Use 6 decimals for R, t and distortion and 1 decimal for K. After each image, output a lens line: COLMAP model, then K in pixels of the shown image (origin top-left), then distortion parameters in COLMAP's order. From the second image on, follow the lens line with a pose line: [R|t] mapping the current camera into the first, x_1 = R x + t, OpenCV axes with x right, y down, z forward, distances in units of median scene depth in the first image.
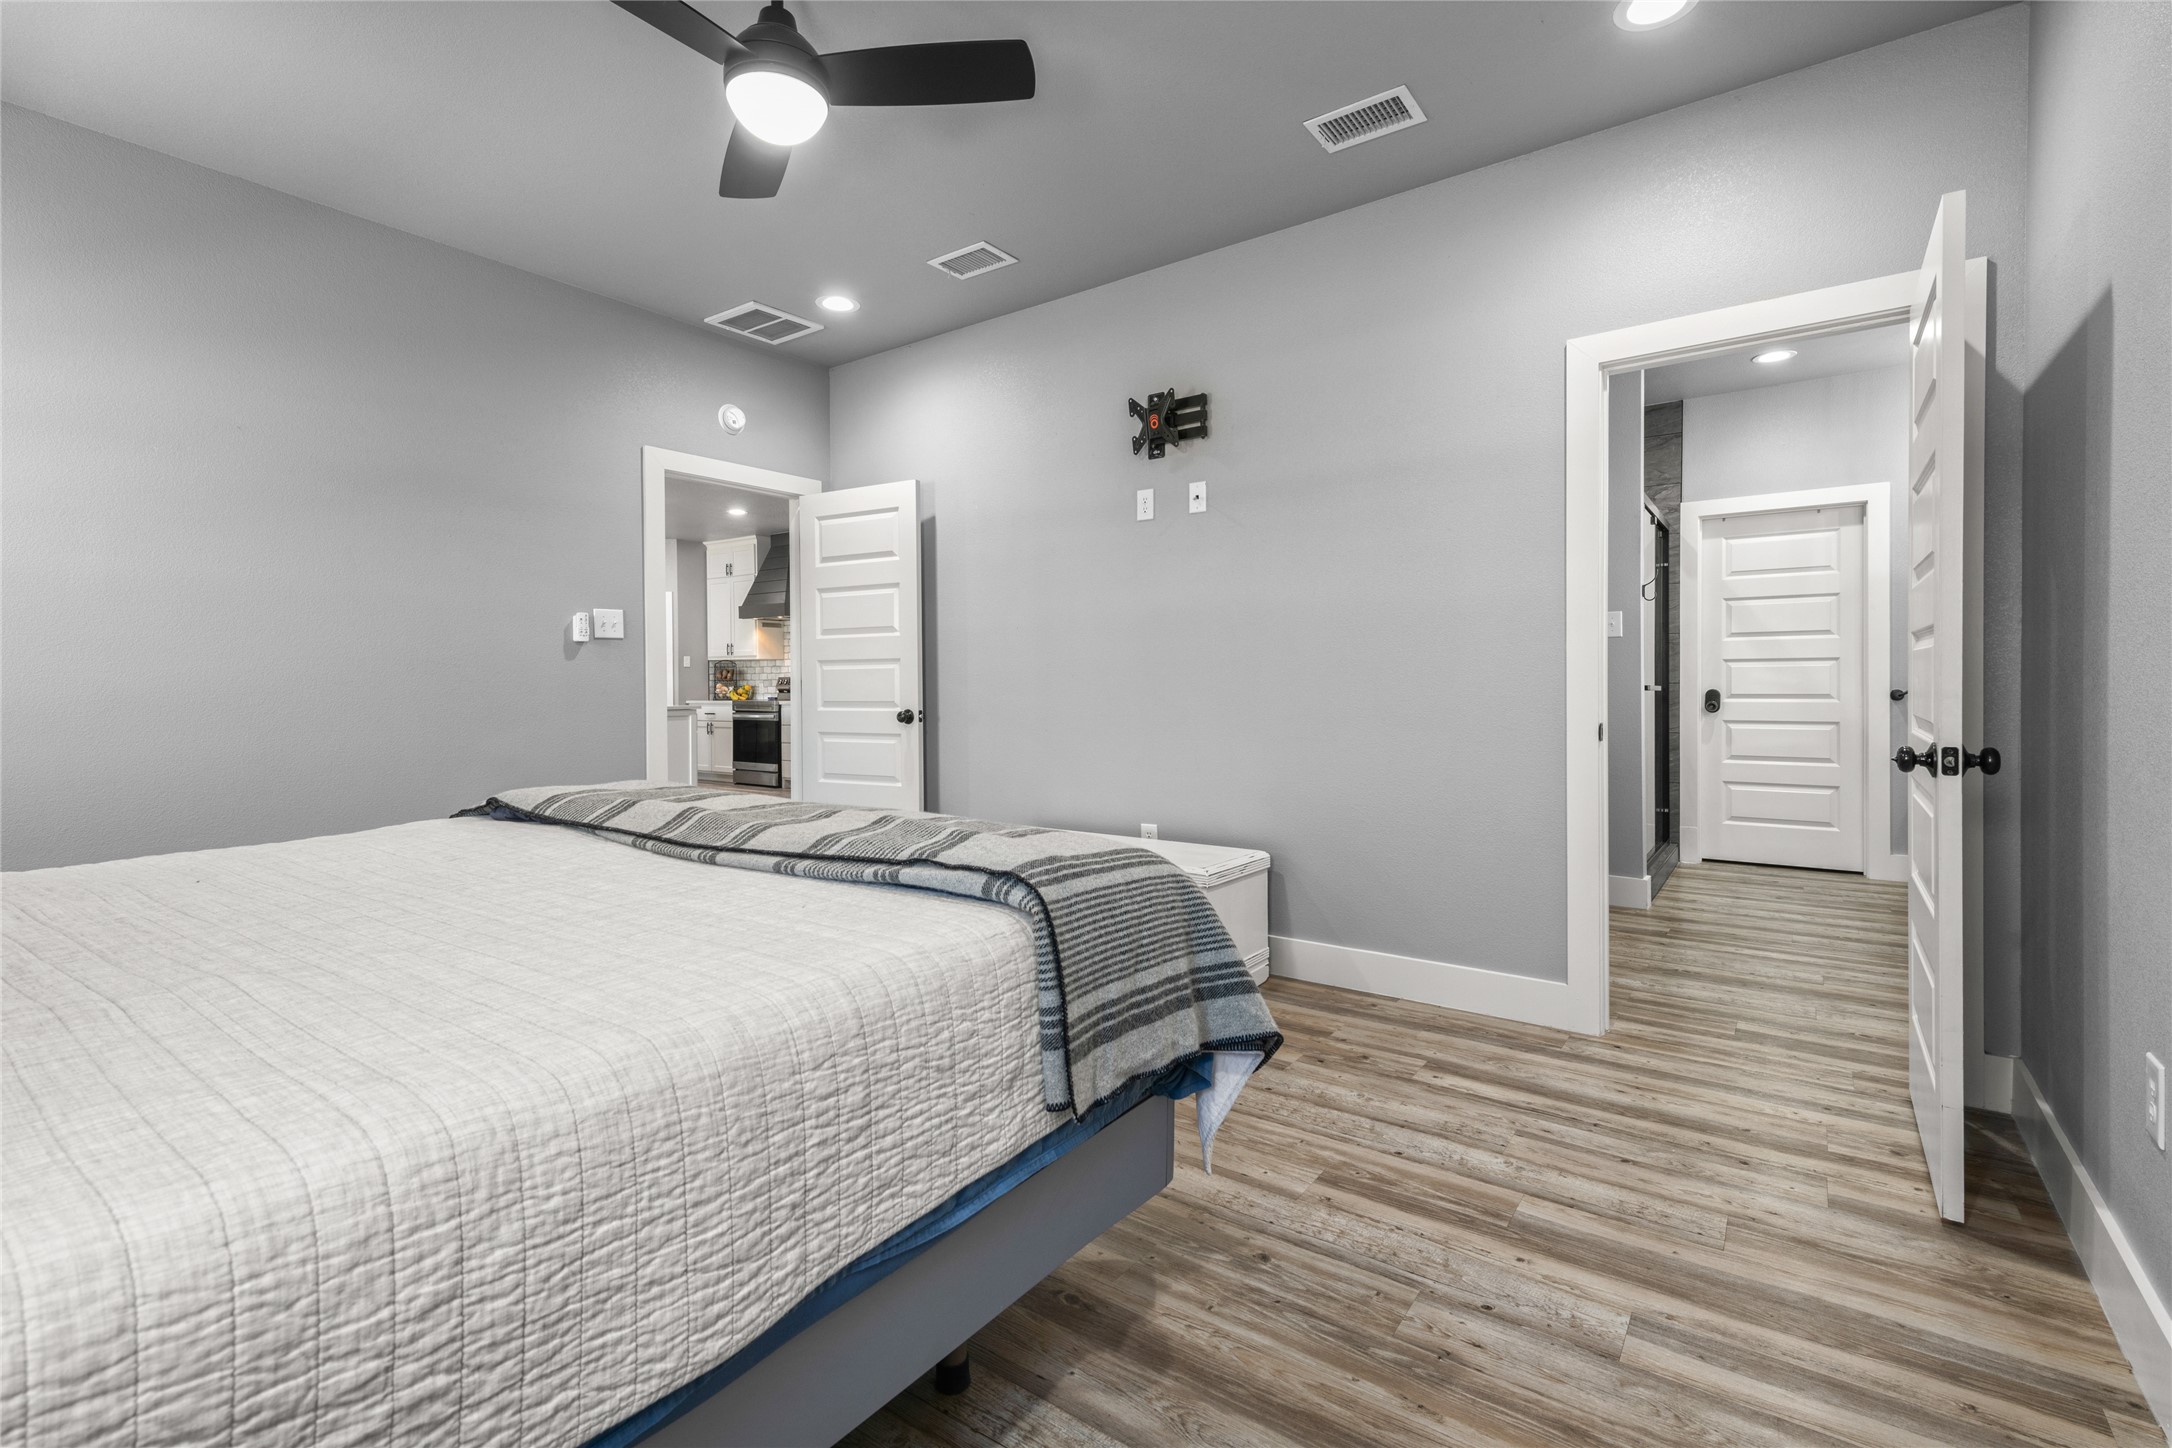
lens RADIAL K [[979.5, 0, 1120.4], [0, 979.5, 694.9], [0, 0, 1]] dist [0.018271, -0.004719]
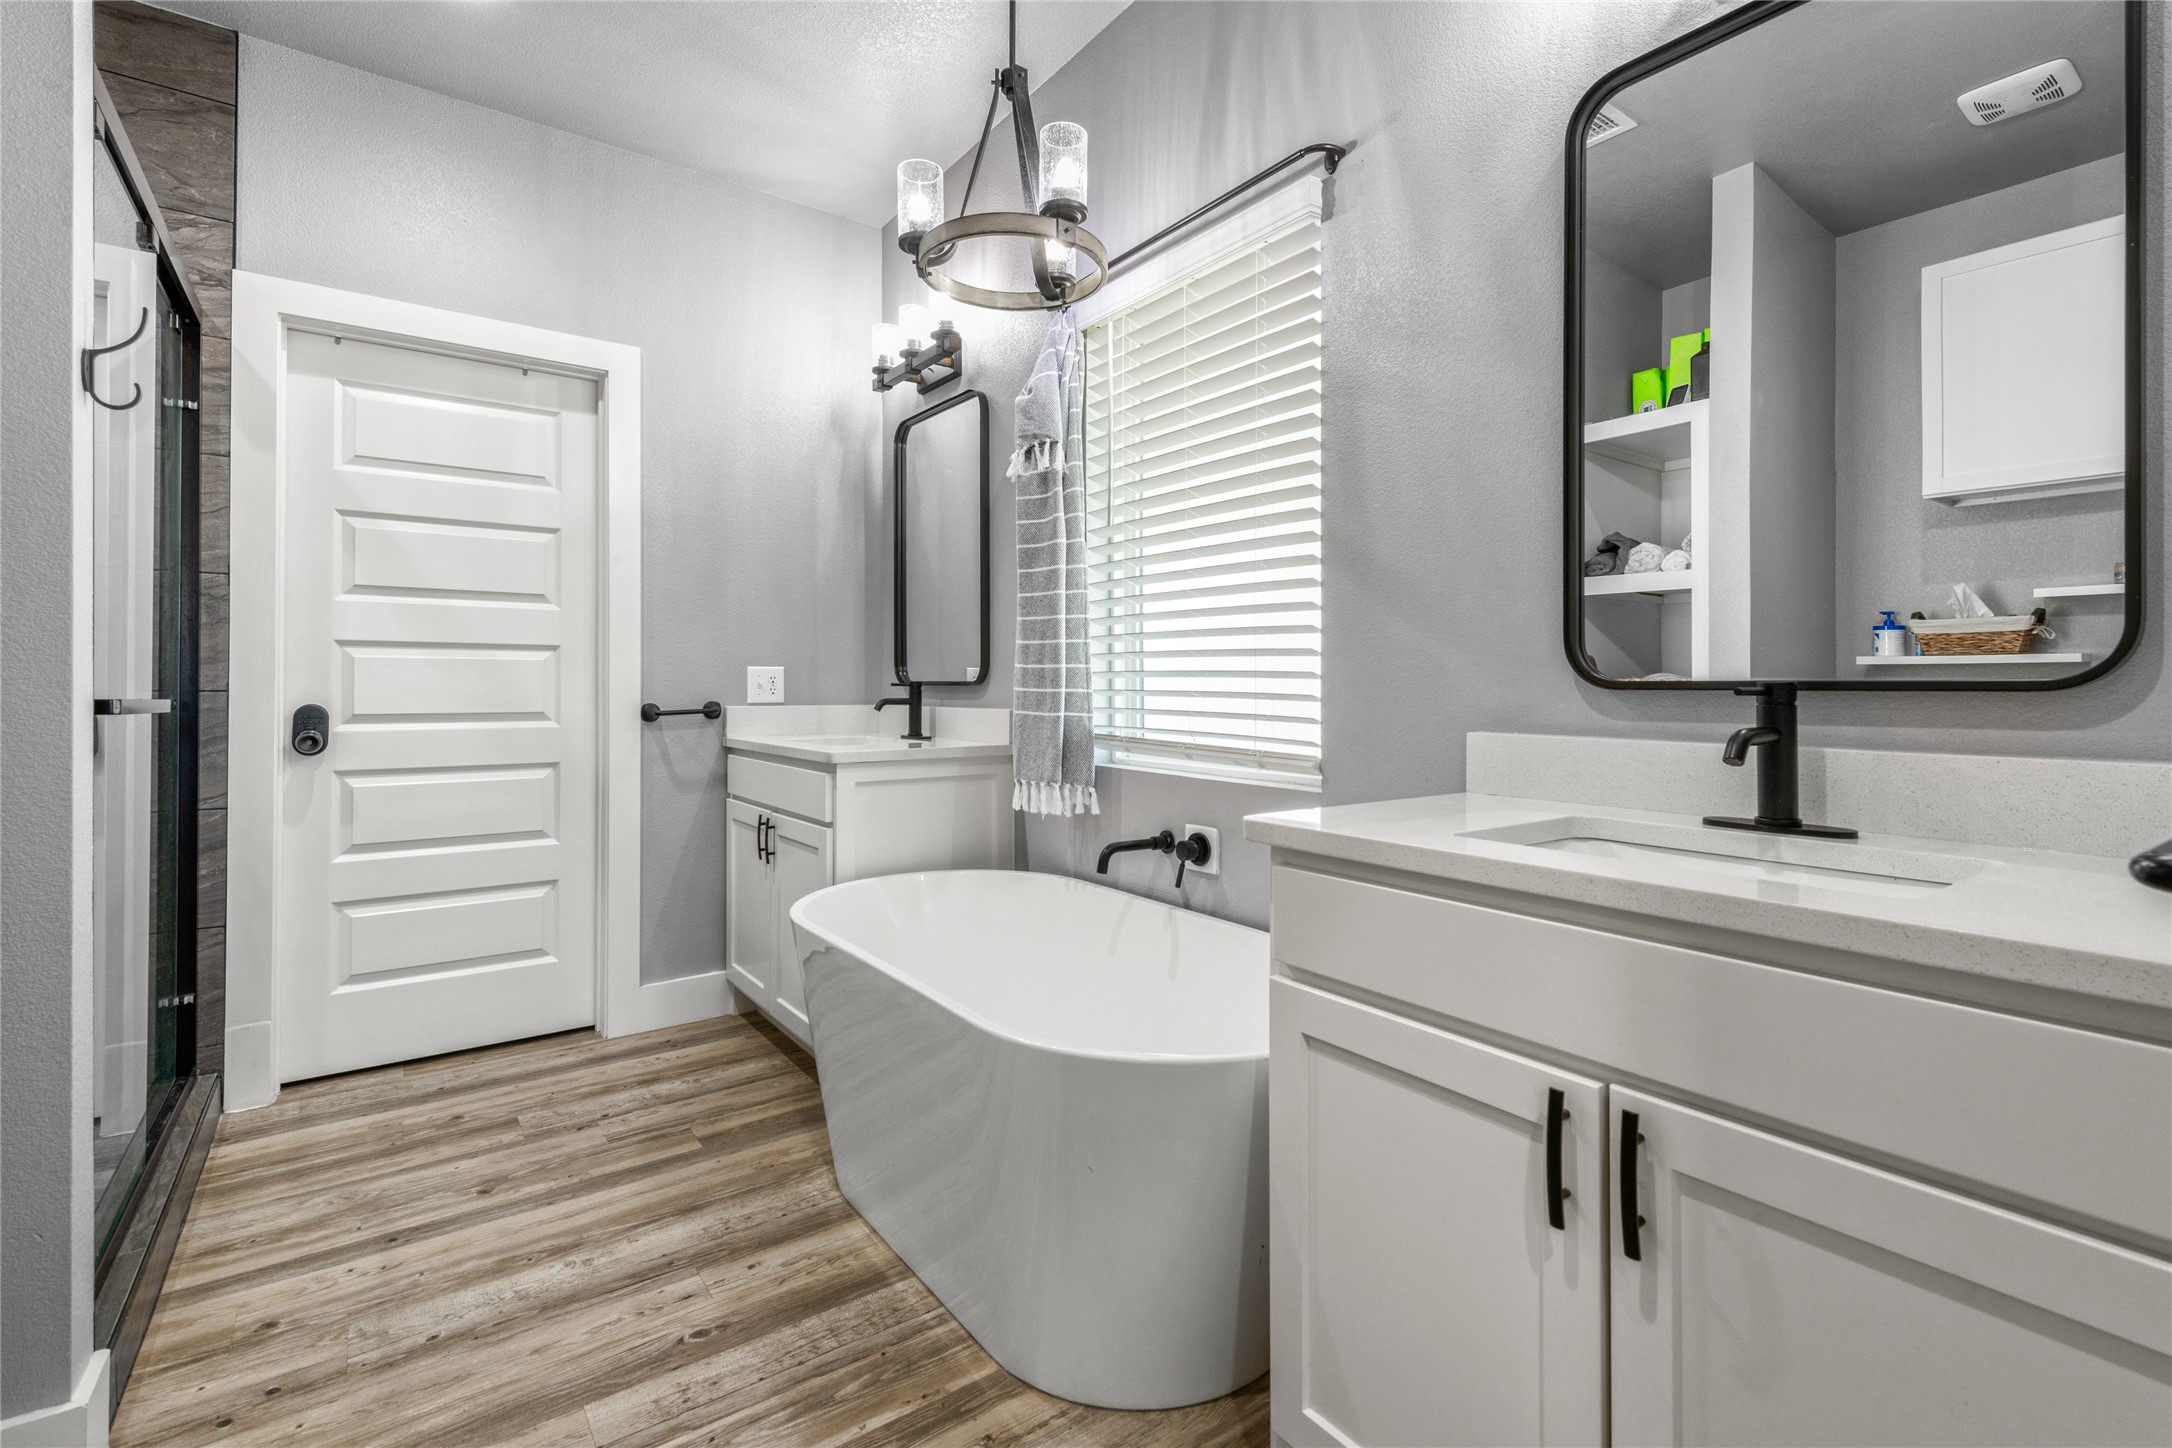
lens RADIAL K [[979.5, 0, 1065.9], [0, 979.5, 680.0], [0, 0, 1]] dist [0.018271, -0.004719]
pose [[0.333587, 0.015267, 0.942596, 0.289981], [0.008511, 0.999779, -0.019206, -0.005452], [-0.942681, 0.014430, 0.333383, 0.524698]]
